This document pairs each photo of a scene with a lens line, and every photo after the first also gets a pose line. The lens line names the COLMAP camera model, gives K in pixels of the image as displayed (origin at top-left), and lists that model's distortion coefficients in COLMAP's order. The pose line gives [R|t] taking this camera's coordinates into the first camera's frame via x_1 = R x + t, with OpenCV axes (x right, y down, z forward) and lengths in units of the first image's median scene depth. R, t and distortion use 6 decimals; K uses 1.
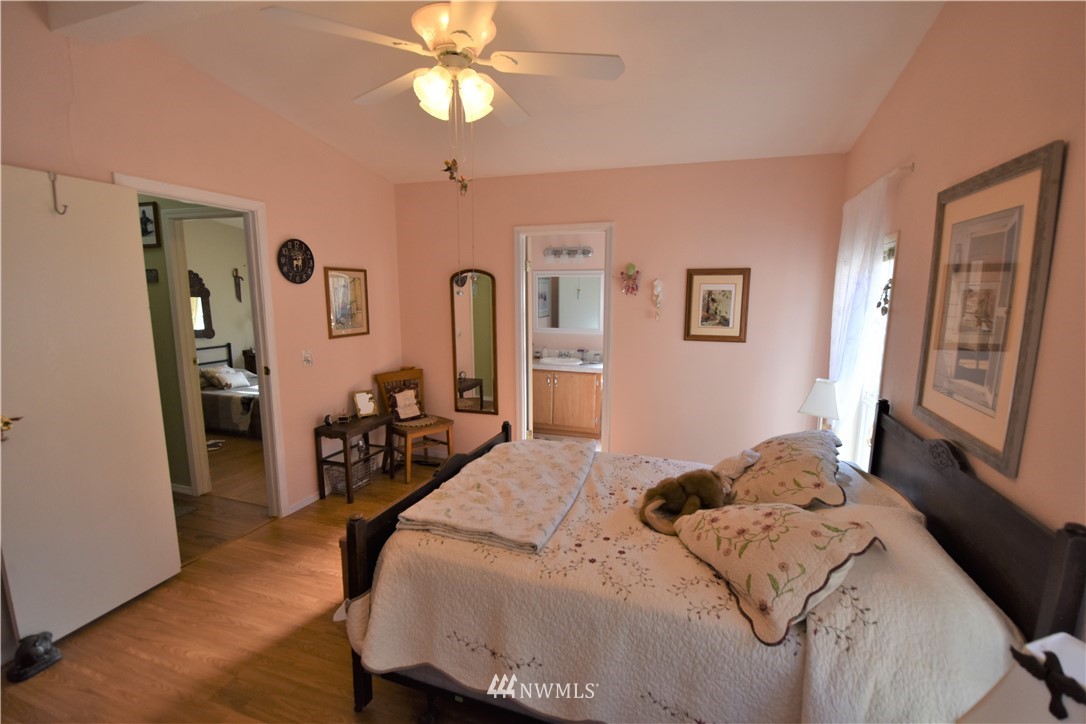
lens RADIAL K [[477.1, 0, 545.7], [0, 477.1, 364.8], [0, 0, 1]] dist [0.007350, -0.017998]
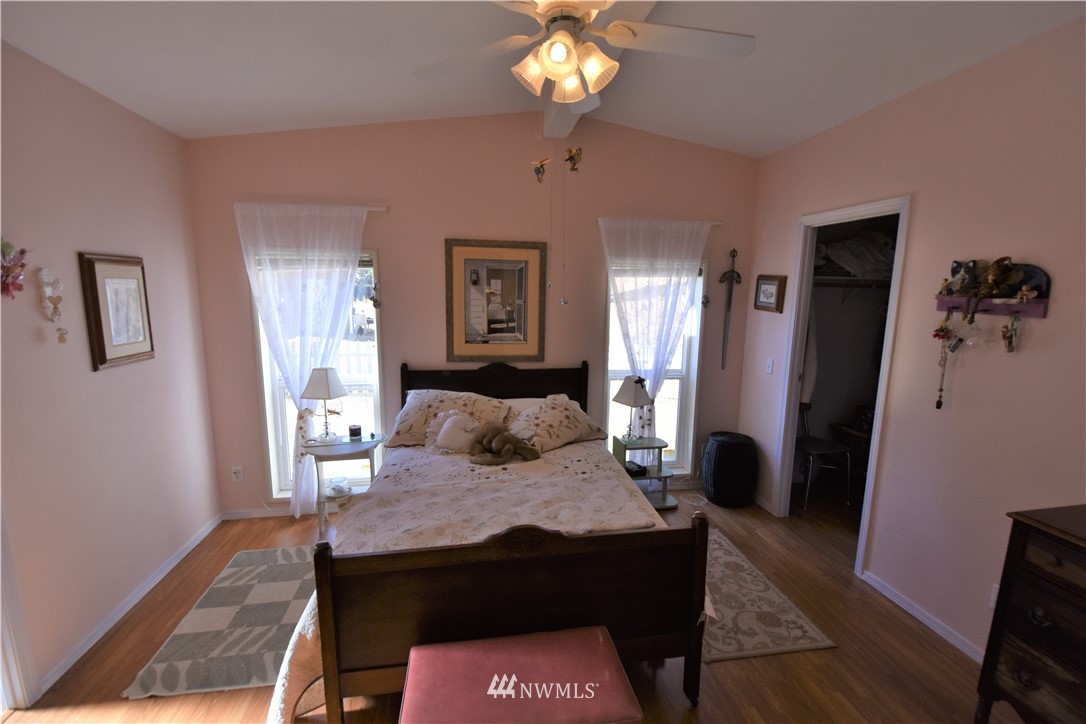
lens RADIAL K [[477.1, 0, 544.5], [0, 477.1, 365.3], [0, 0, 1]] dist [0.007350, -0.017998]
pose [[-0.471319, -0.157561, 0.867775, -0.731347], [0.112276, 0.965189, 0.236229, -0.201387], [-0.874787, 0.208770, -0.437222, 1.119959]]
